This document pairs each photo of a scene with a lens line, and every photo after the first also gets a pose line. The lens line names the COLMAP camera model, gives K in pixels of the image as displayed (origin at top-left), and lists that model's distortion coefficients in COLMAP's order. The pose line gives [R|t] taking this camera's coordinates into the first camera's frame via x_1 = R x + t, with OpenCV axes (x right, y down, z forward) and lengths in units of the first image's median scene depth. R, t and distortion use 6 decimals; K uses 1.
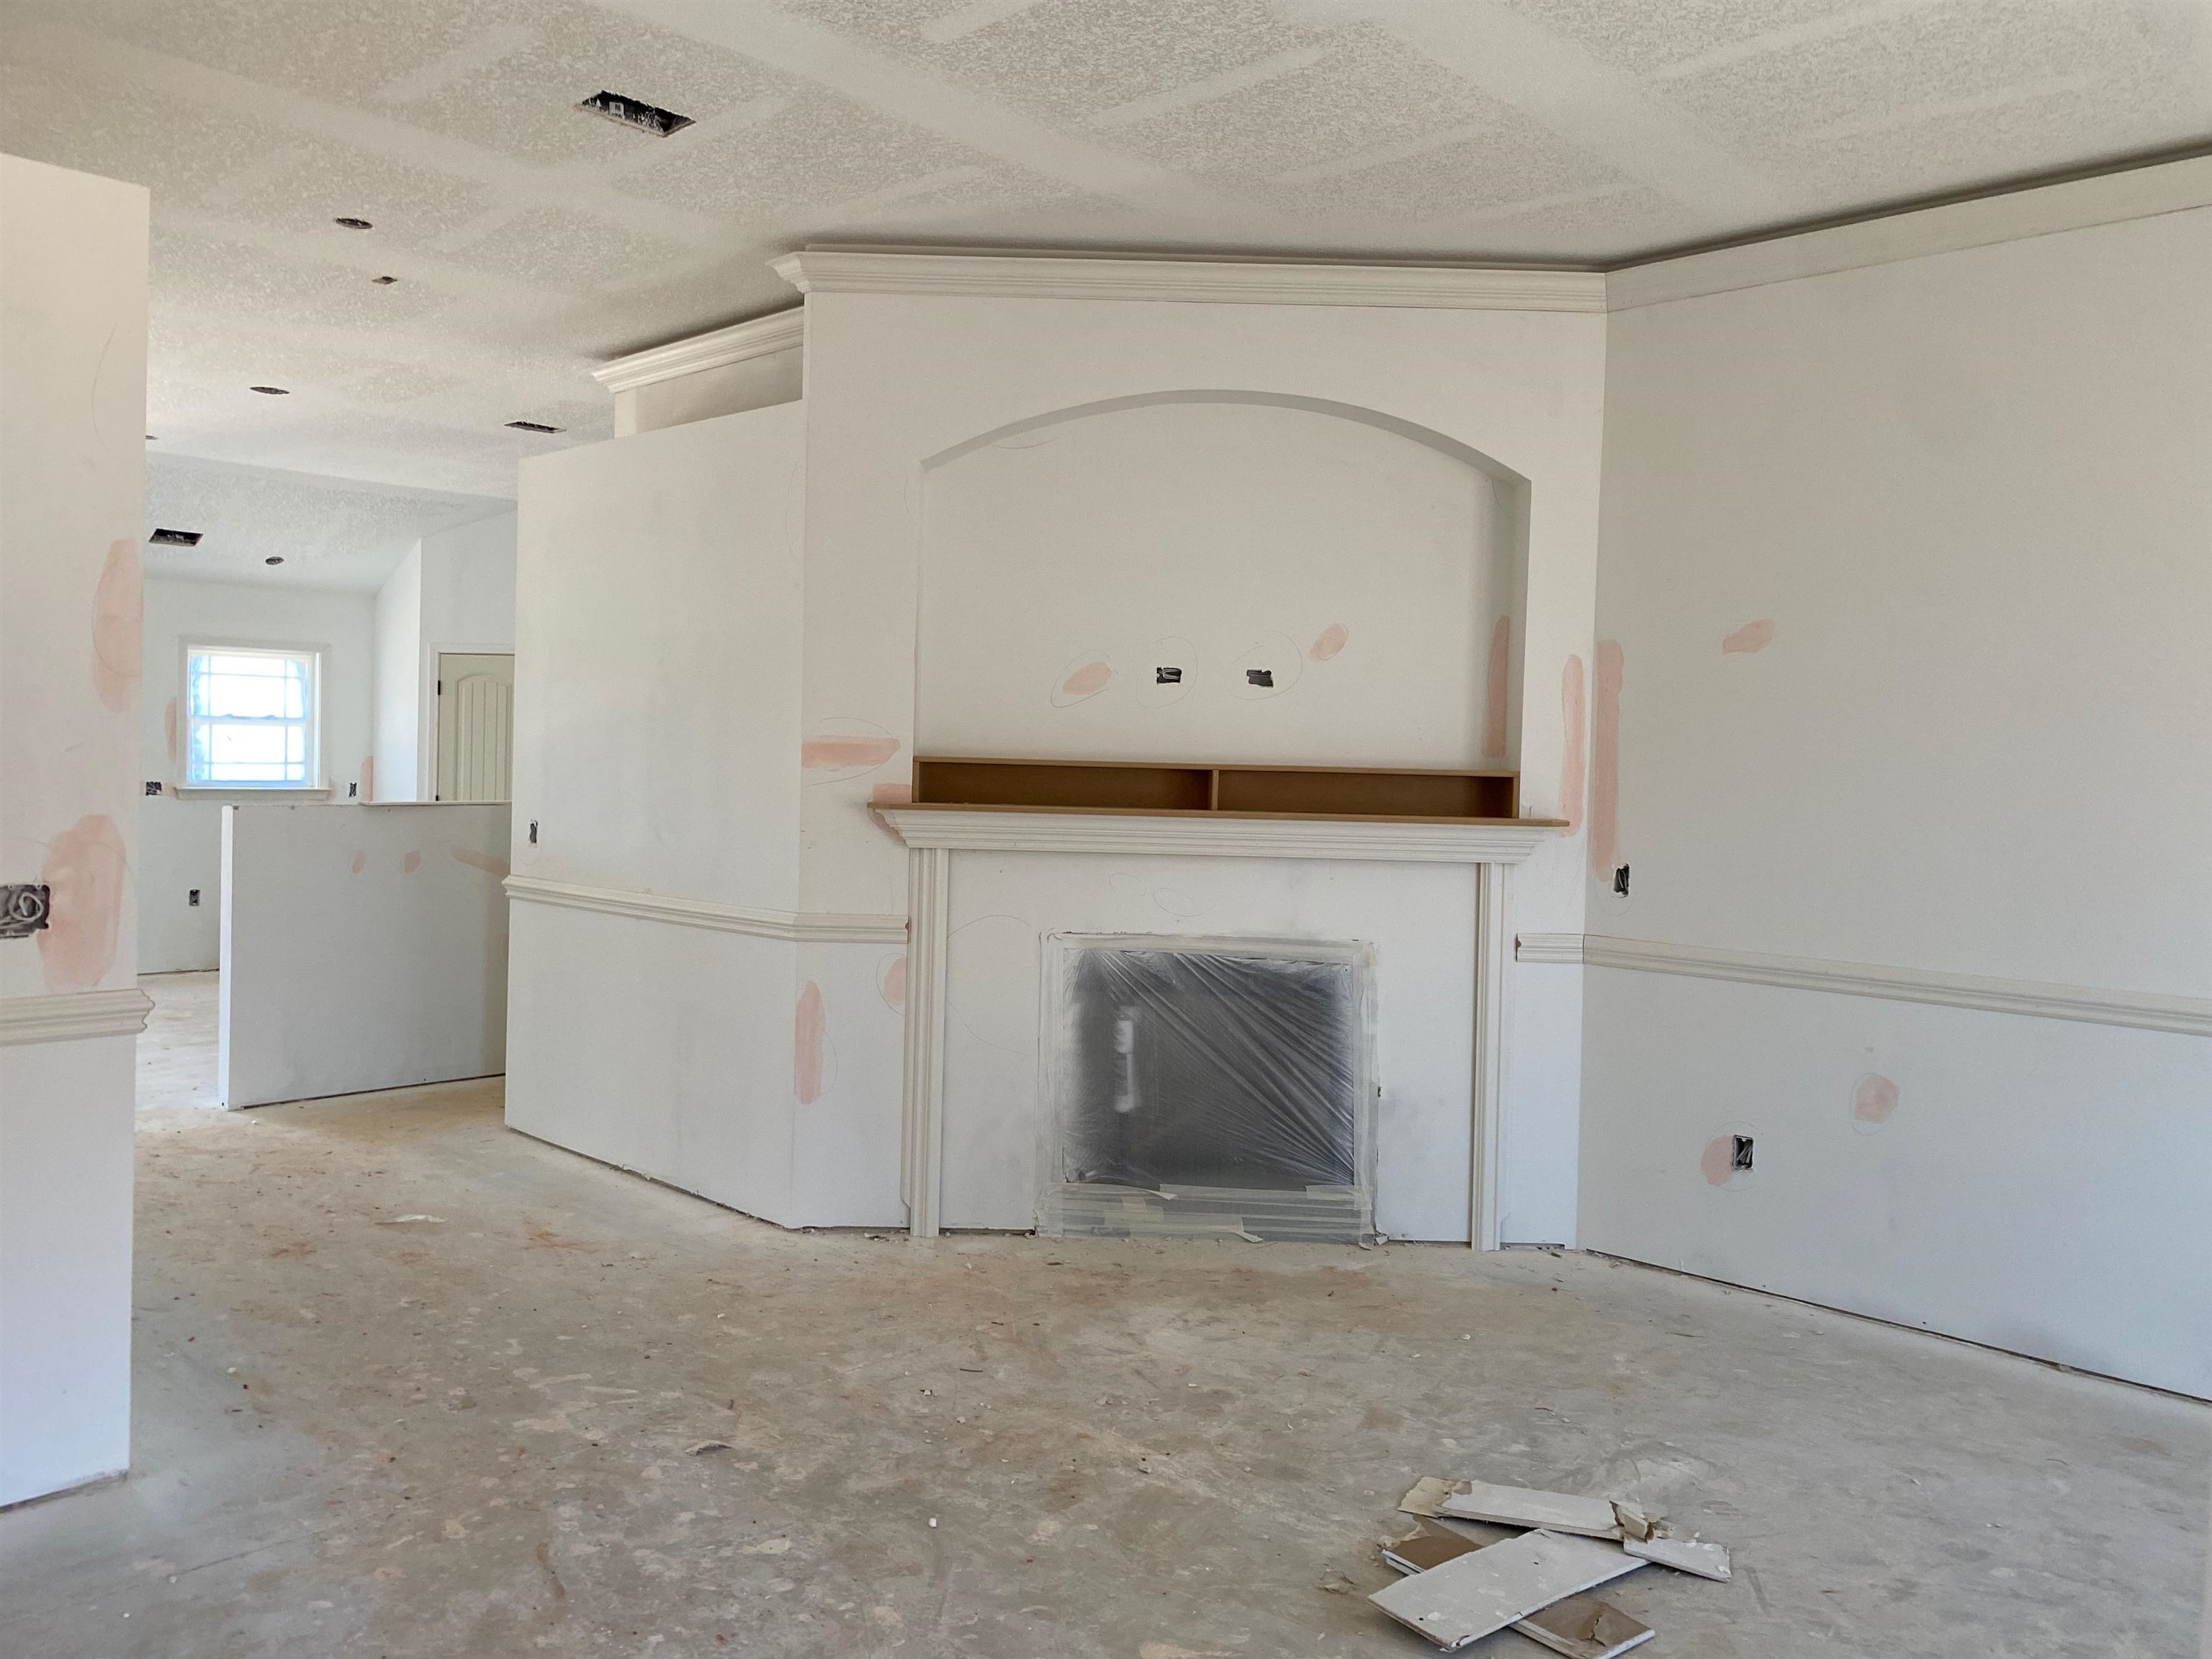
lens RADIAL K [[1706.7, 0, 1104.6], [0, 1706.7, 779.6], [0, 0, 1]] dist [0.117238, -0.106594]
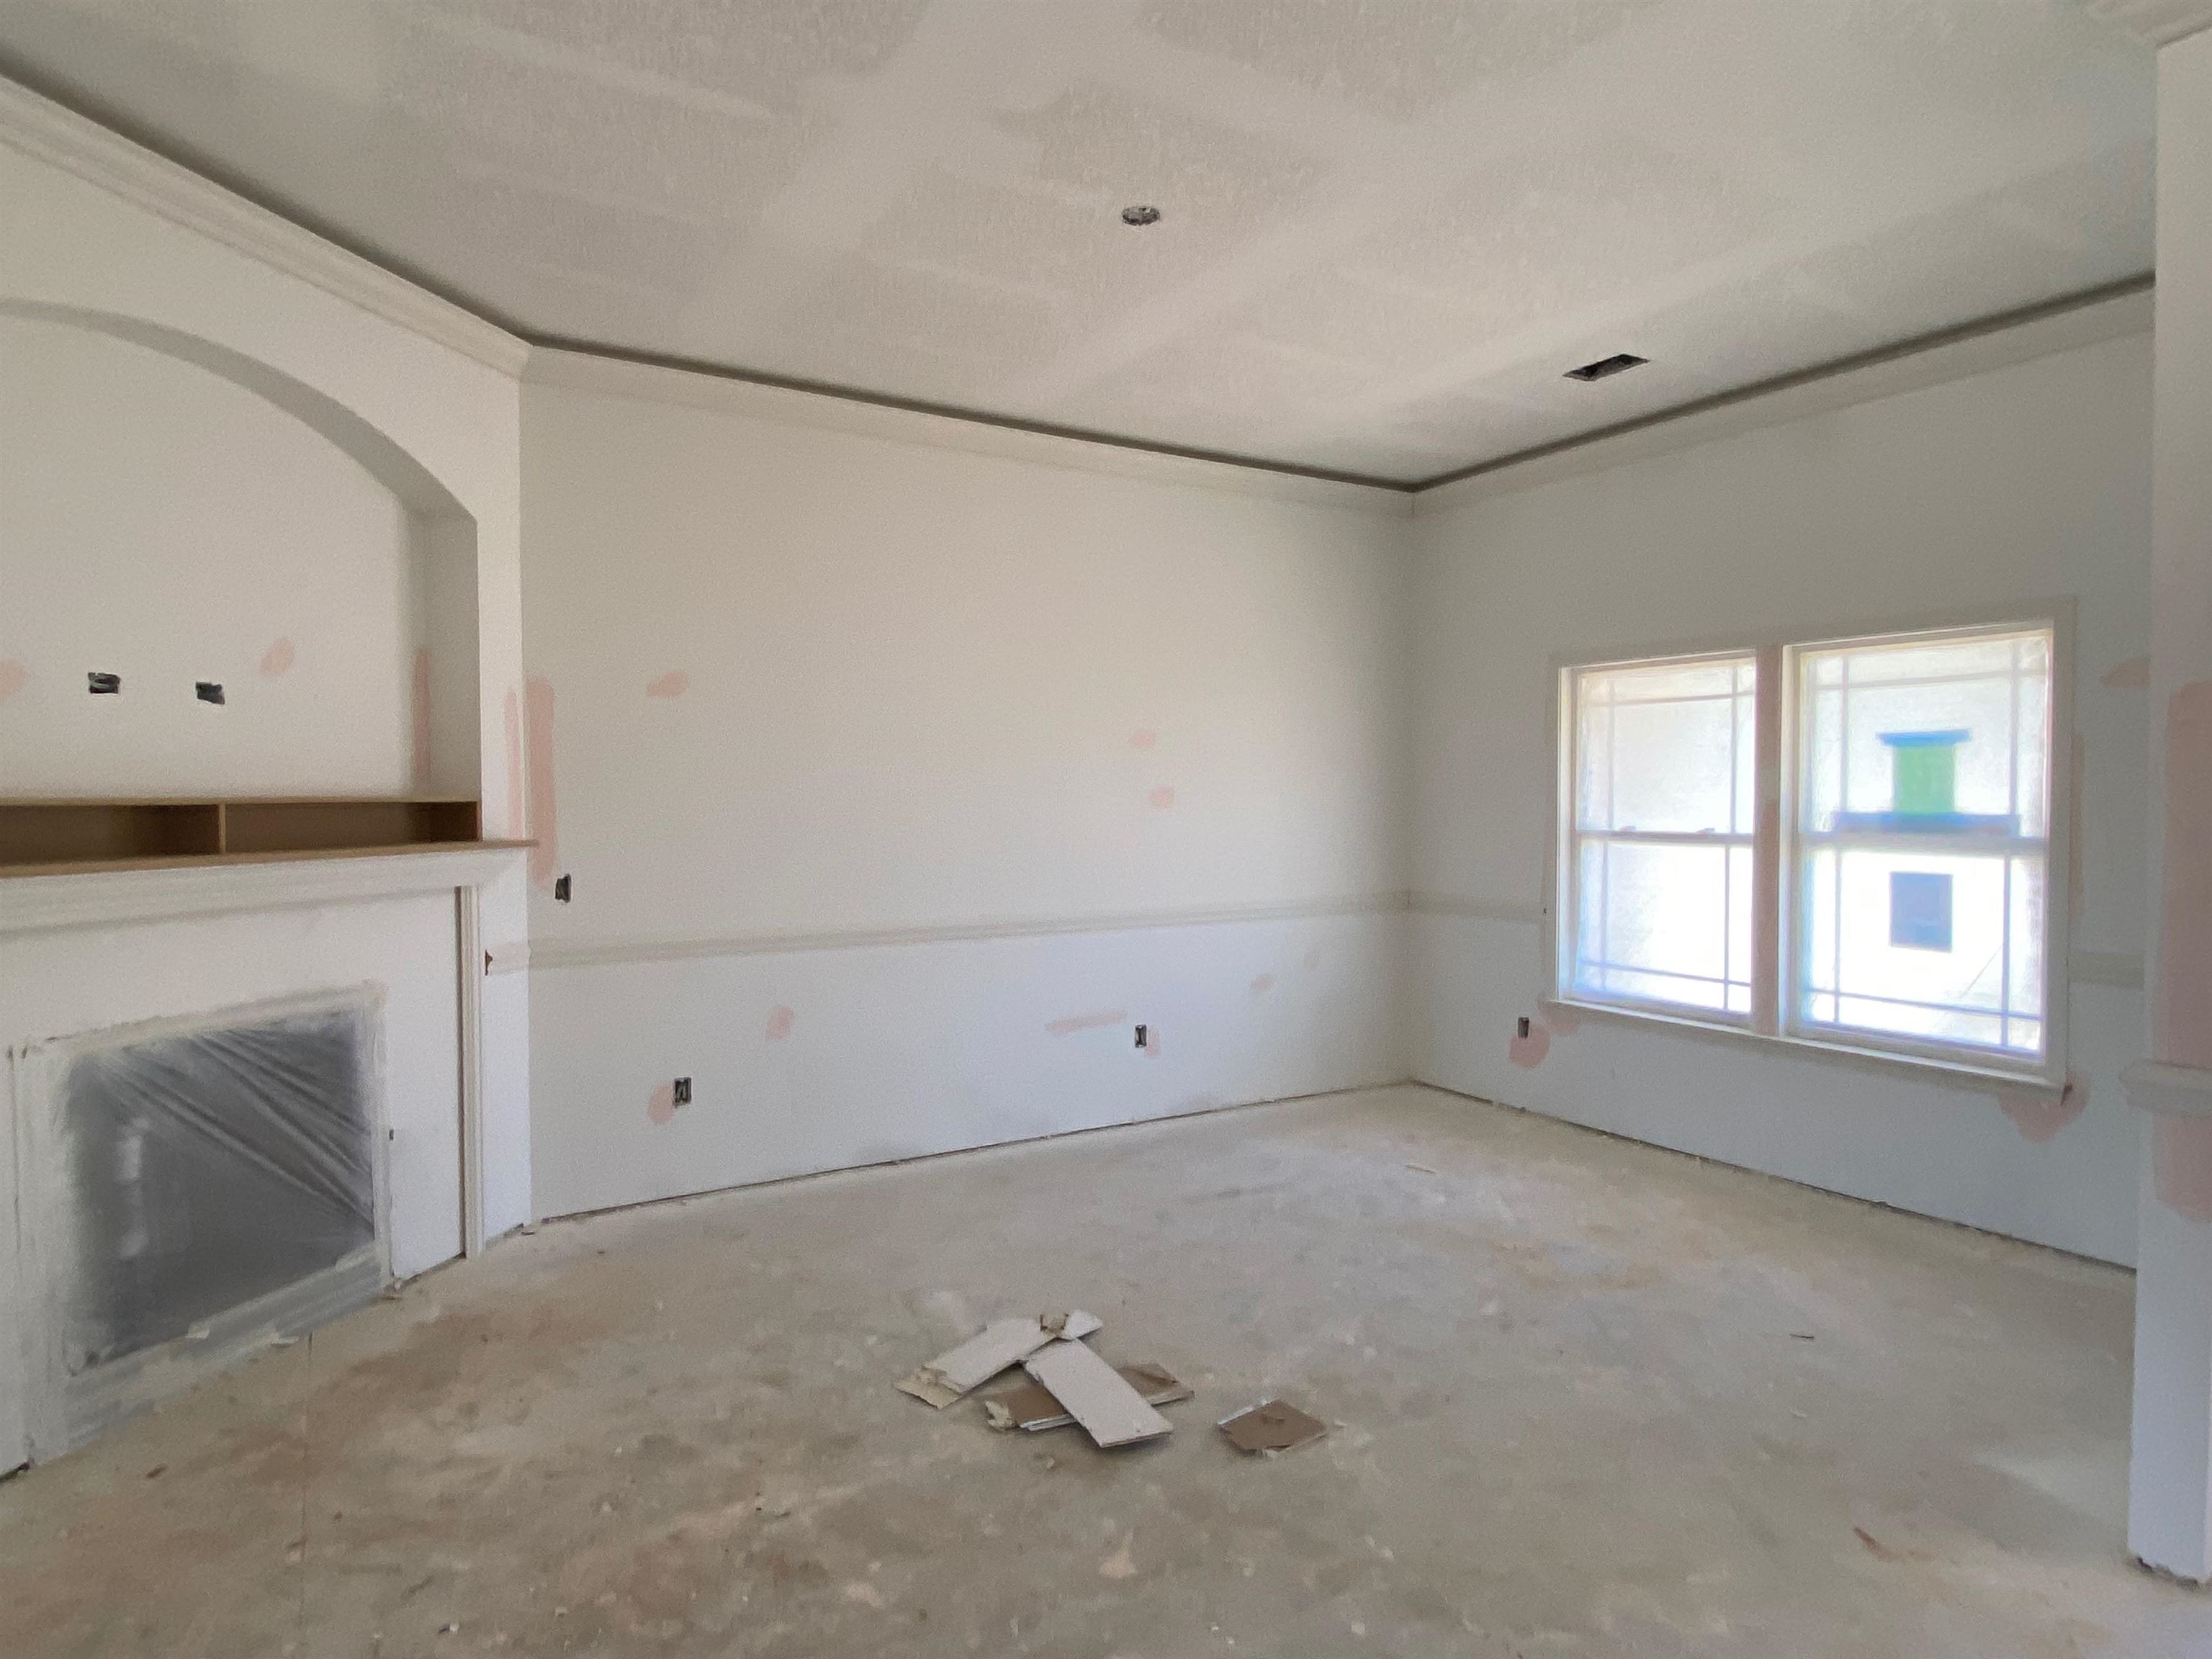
lens RADIAL K [[1280.1, 0, 1106.0], [0, 1280.1, 829.5], [0, 0, 1]] dist [-0.004560, -0.002100]
pose [[0.262863, -0.054383, 0.963299, -0.413582], [0.025861, 0.998449, 0.049310, -0.012804], [-0.964487, 0.011950, 0.263862, 0.430127]]
